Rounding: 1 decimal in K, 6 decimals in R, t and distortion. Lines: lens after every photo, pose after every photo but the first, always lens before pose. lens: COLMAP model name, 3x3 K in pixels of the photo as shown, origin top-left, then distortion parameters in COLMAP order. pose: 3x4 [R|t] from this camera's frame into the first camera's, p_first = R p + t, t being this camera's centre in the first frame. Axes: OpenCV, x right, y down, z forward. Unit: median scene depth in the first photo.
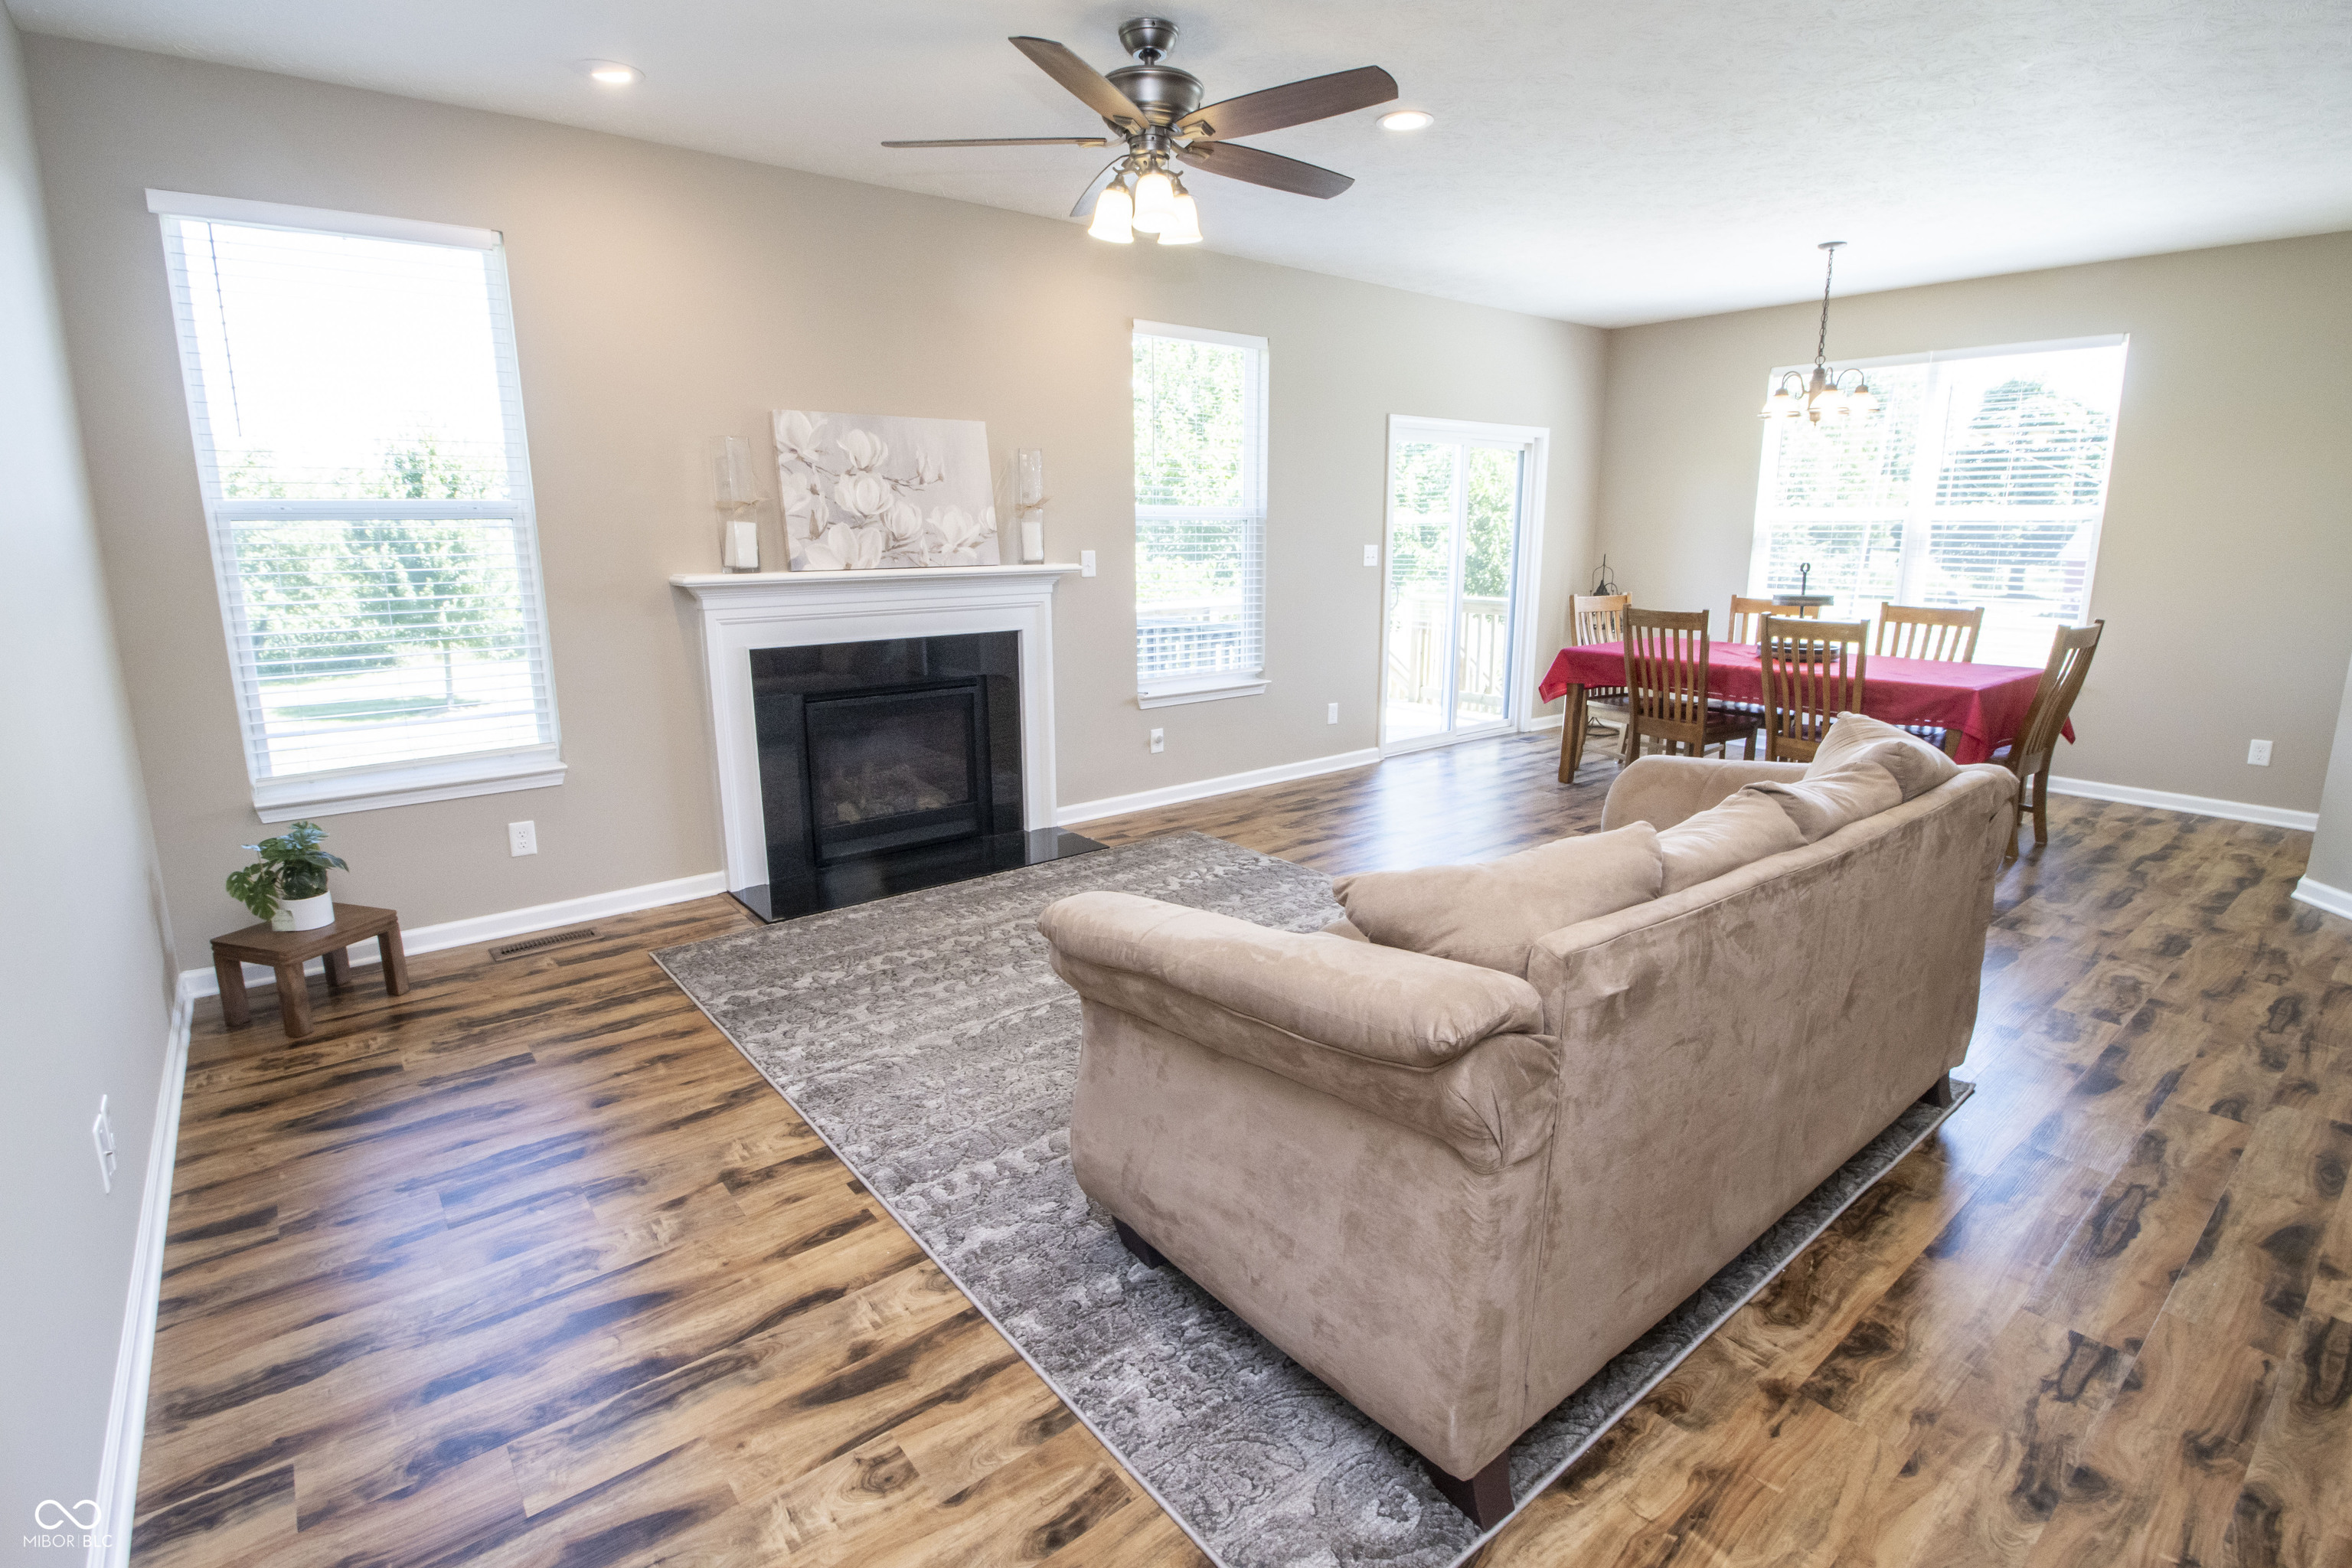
lens RADIAL K [[1127.1, 0, 1170.4], [0, 1127.1, 760.9], [0, 0, 1]] dist [-0.000779, -0.013286]
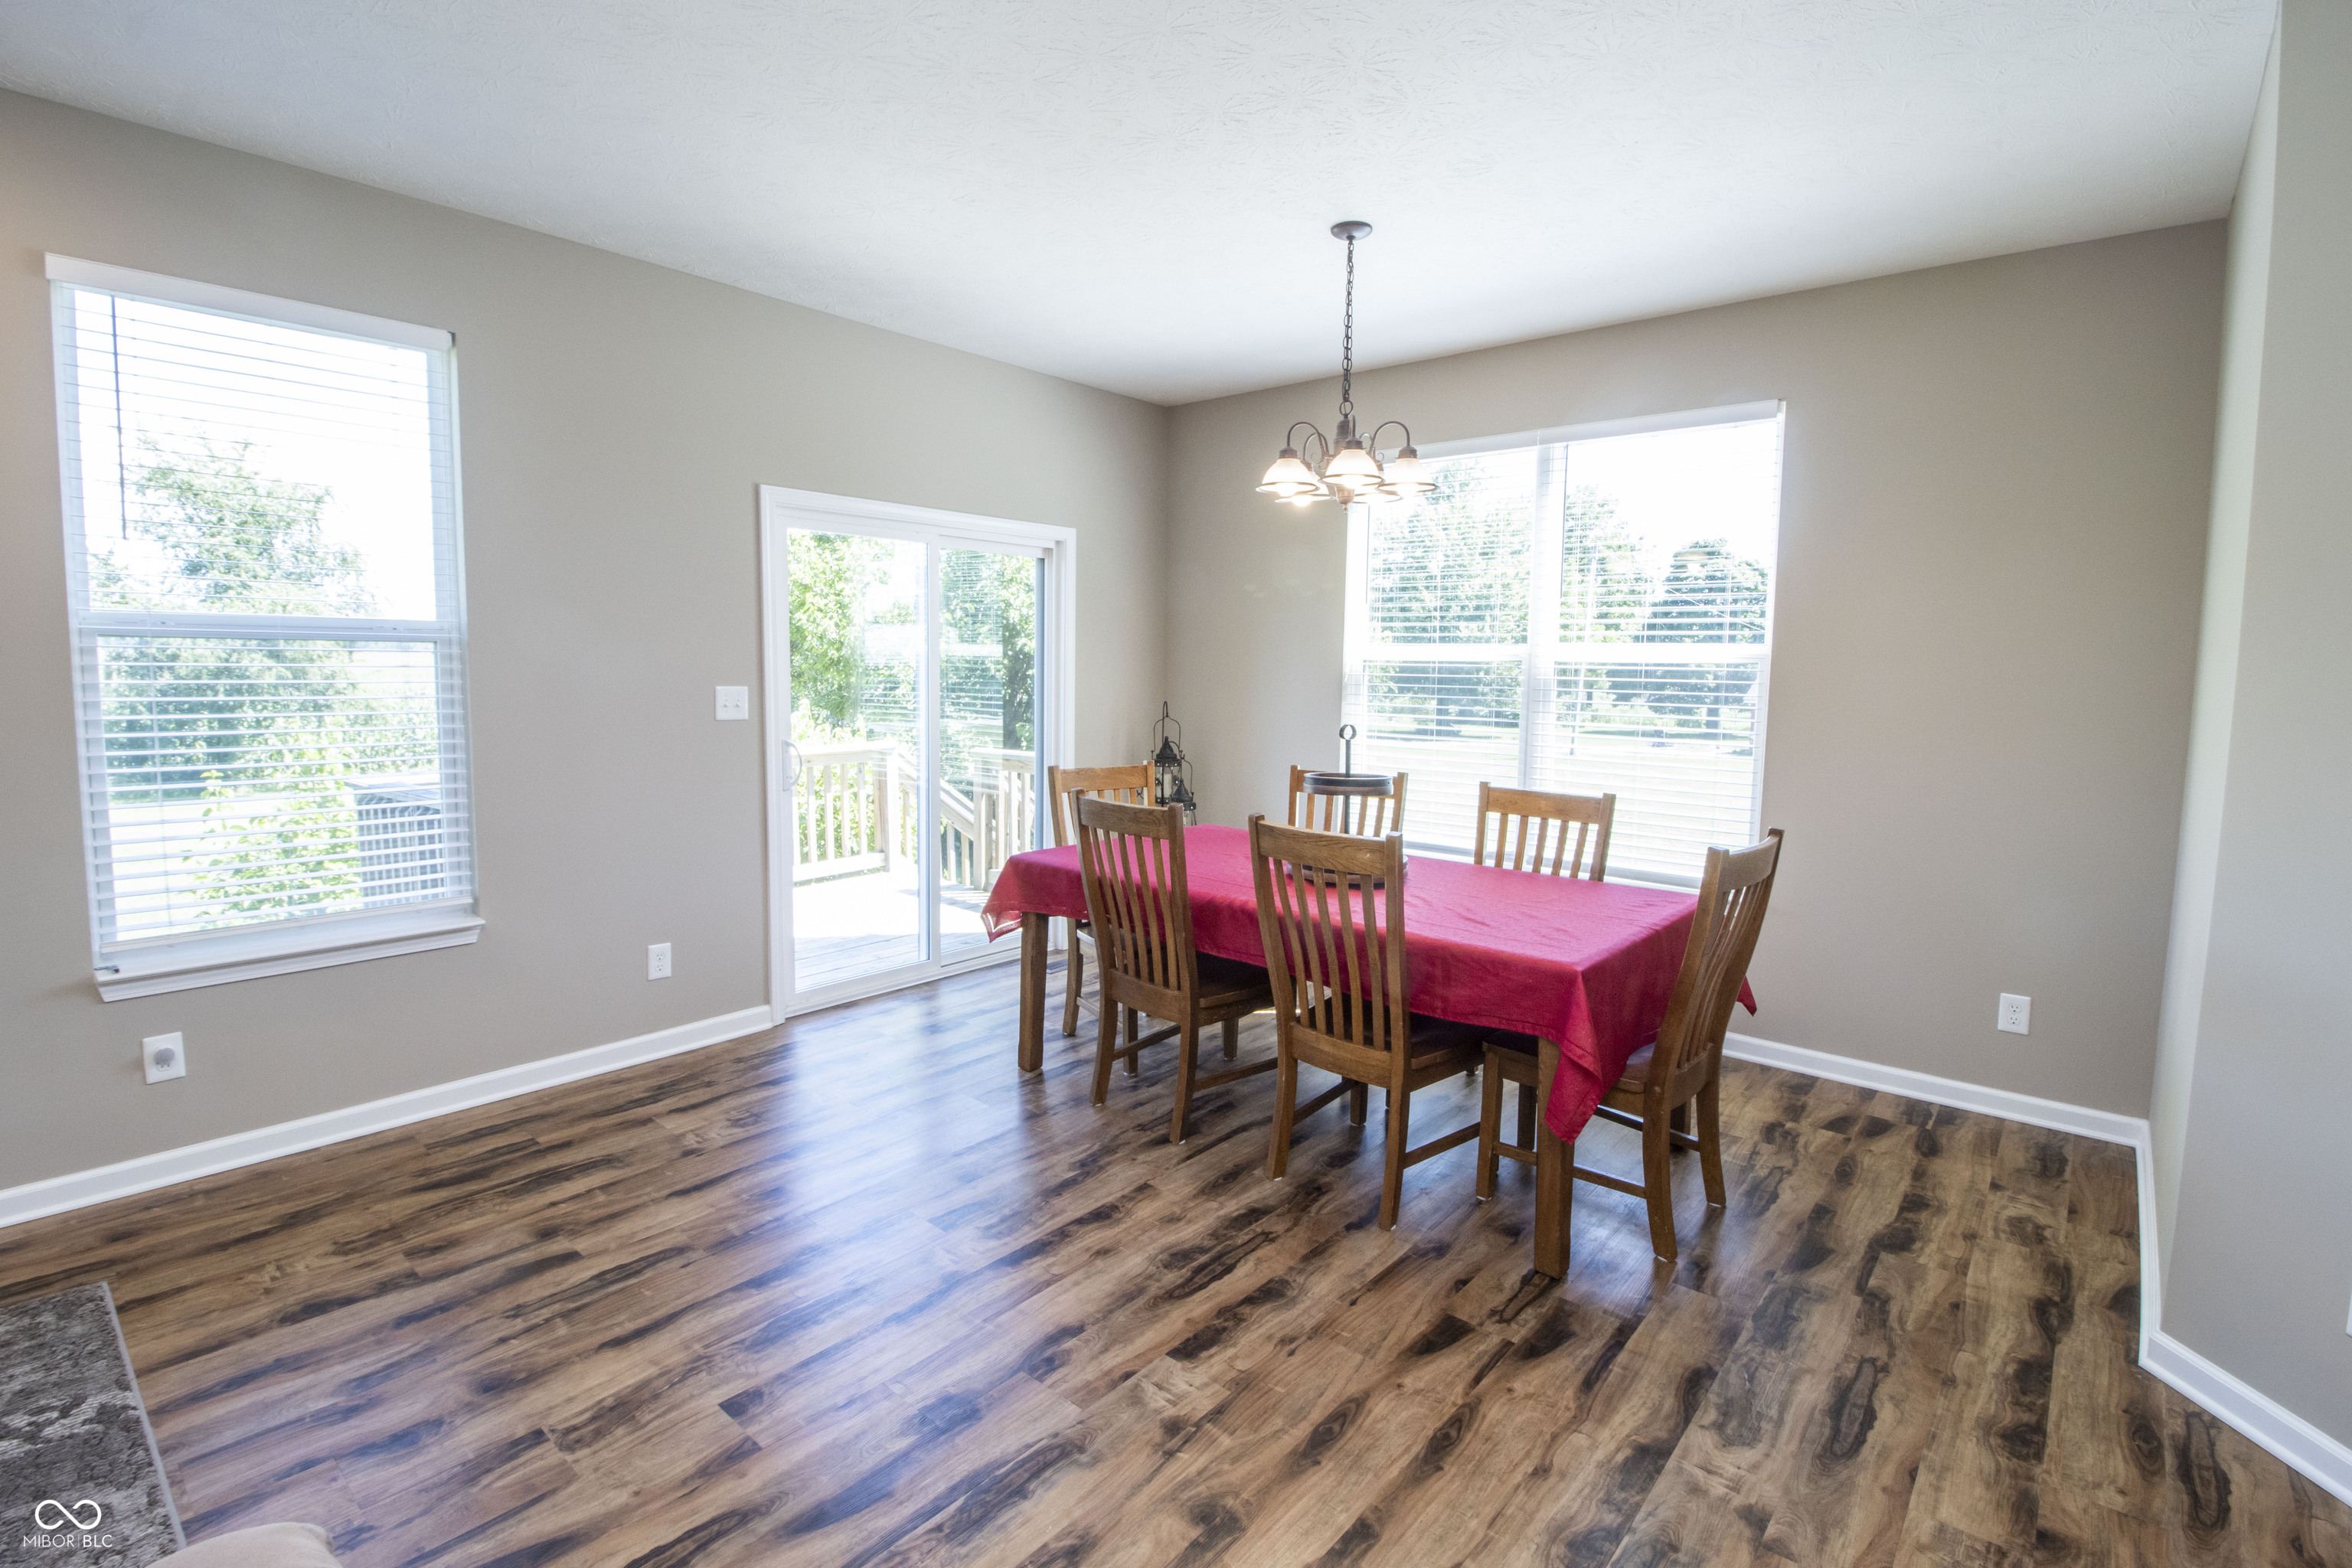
lens RADIAL K [[1104.0, 0, 1173.7], [0, 1104.0, 758.3], [0, 0, 1]] dist [0.000871, -0.013202]
pose [[0.983033, 0.001734, 0.183422, 0.363252], [0.019917, 0.993034, -0.116129, -0.089861], [-0.182346, 0.117812, 0.976151, 0.428754]]
